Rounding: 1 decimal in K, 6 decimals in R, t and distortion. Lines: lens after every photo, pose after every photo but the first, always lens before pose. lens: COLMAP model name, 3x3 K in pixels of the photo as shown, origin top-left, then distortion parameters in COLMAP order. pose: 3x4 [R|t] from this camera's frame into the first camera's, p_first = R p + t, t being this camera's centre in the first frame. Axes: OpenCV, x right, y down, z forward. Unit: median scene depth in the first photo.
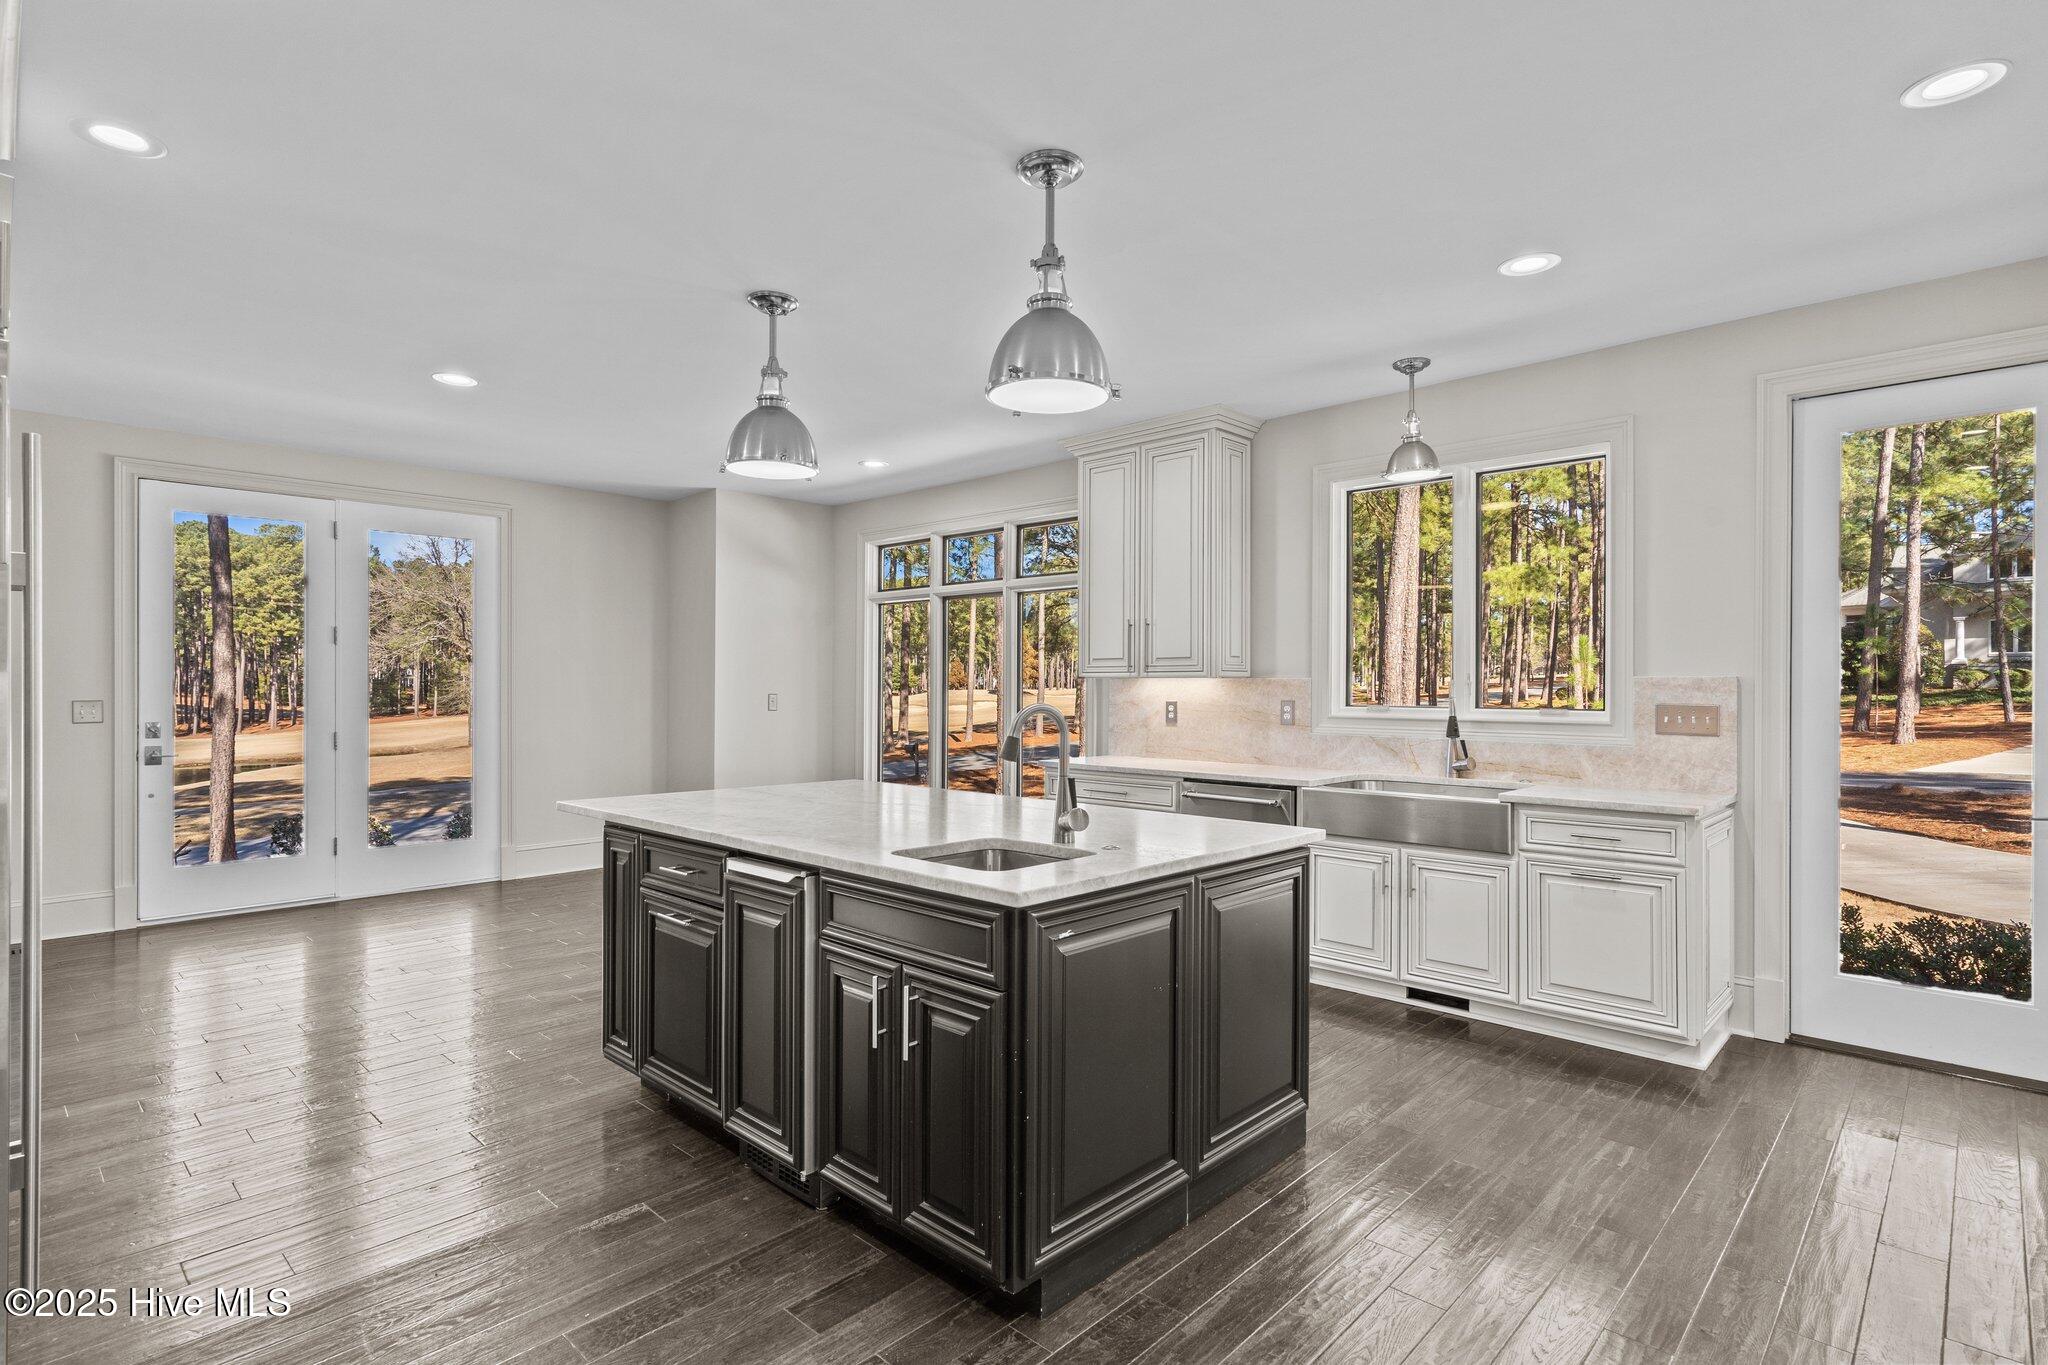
lens RADIAL K [[1010.6, 0, 1024.0], [0, 1010.6, 682.5], [0, 0, 1]] dist [0.000962, 0.000356]
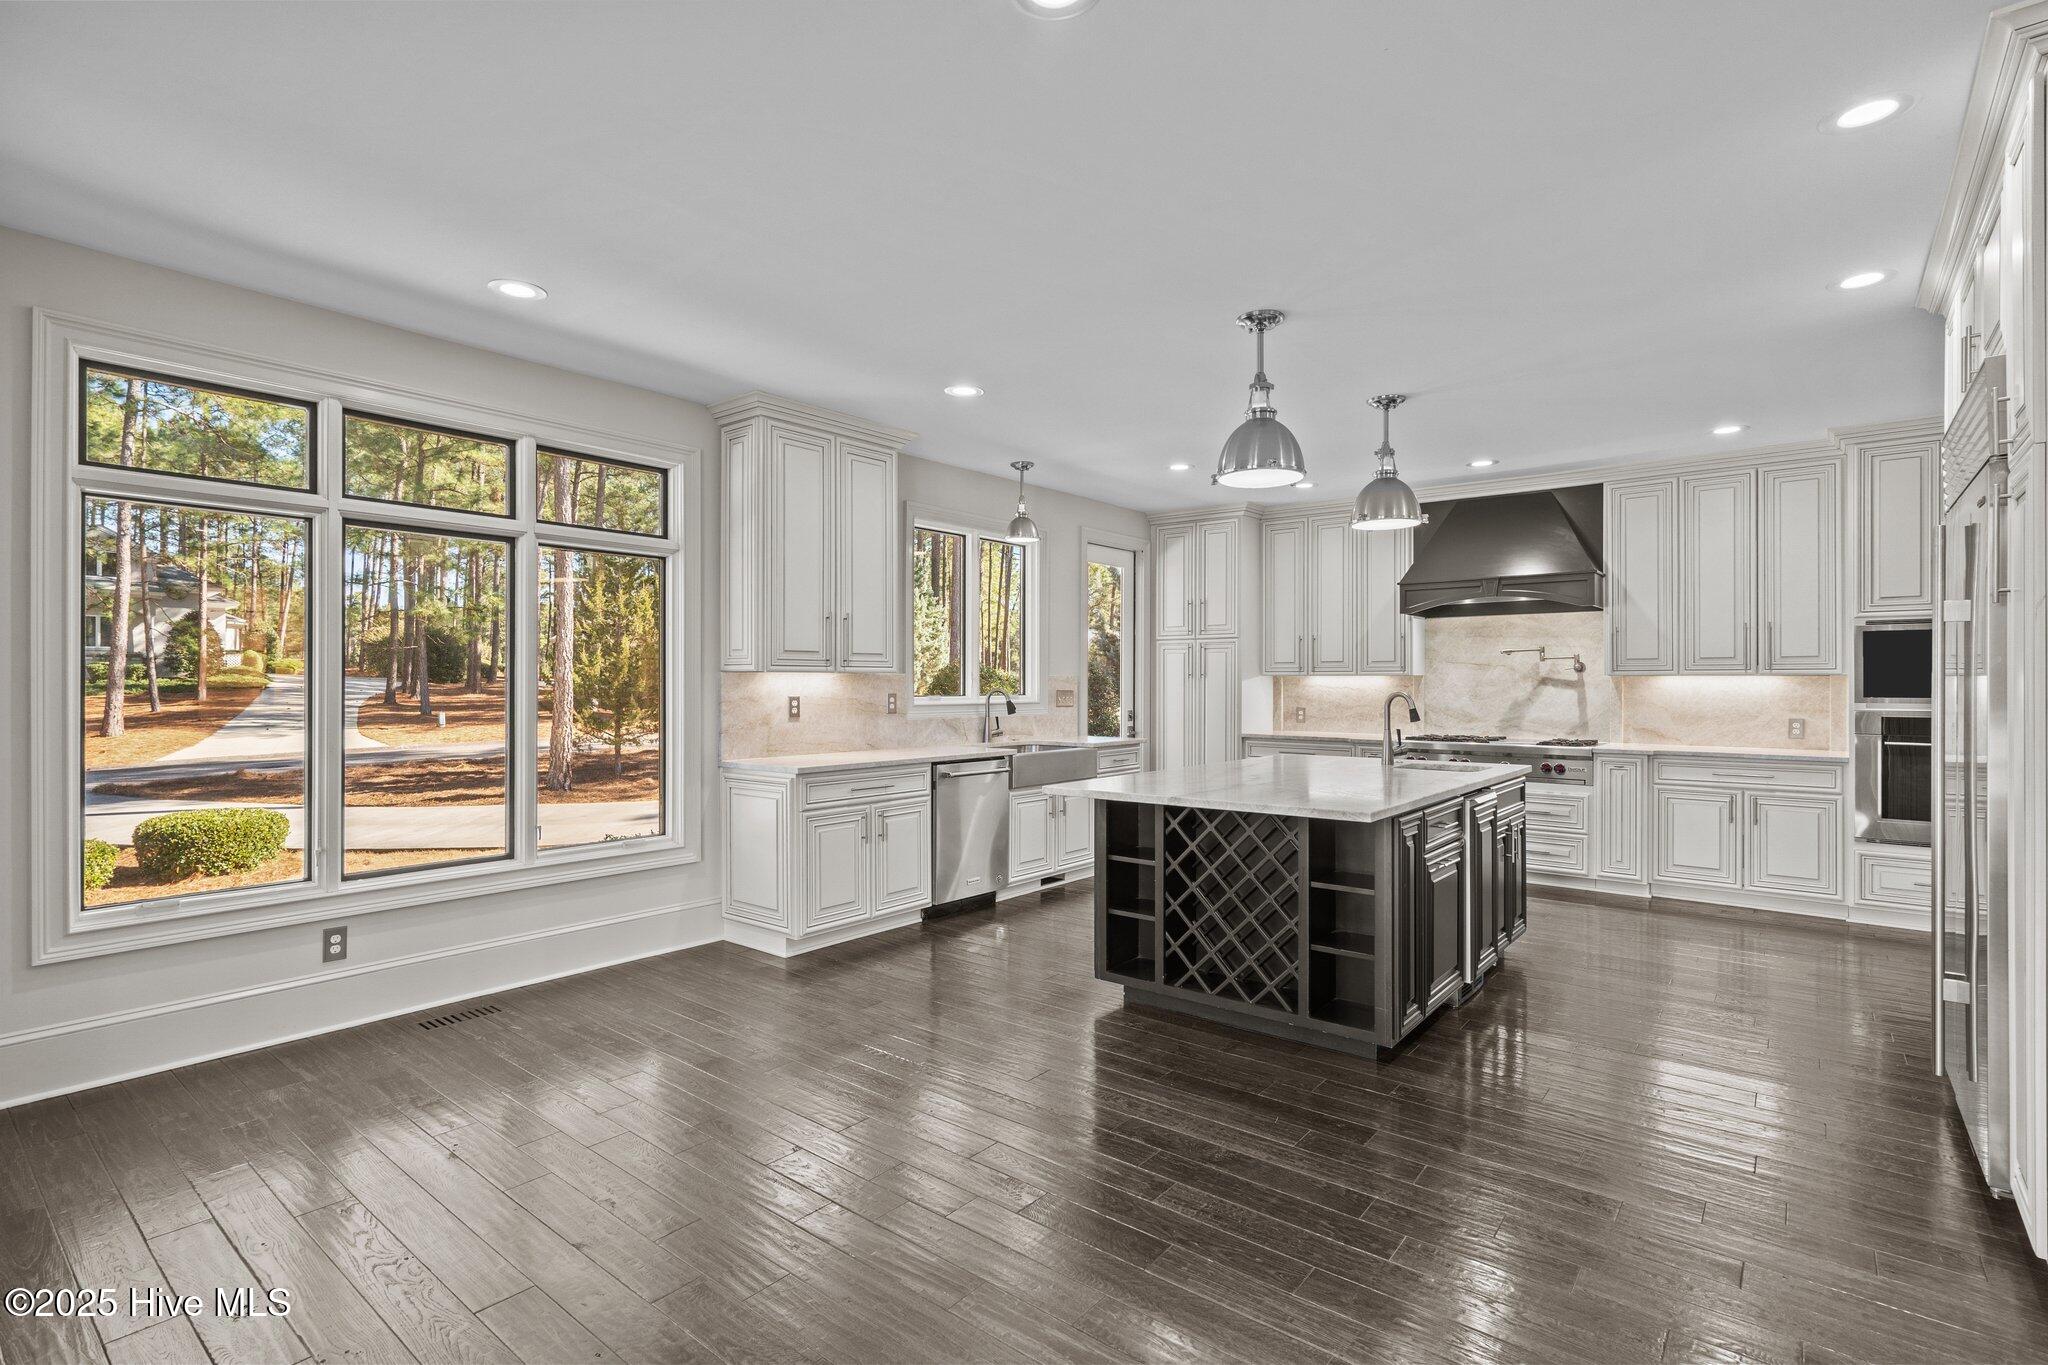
lens RADIAL K [[974.4, 0, 1018.1], [0, 974.4, 679.1], [0, 0, 1]] dist [-0.000283, 0.000530]
pose [[-0.070930, -0.000159, 0.997481, -0.944798], [-0.004552, 0.999990, -0.000164, 0.001168], [-0.997471, -0.004552, -0.070930, 0.995821]]
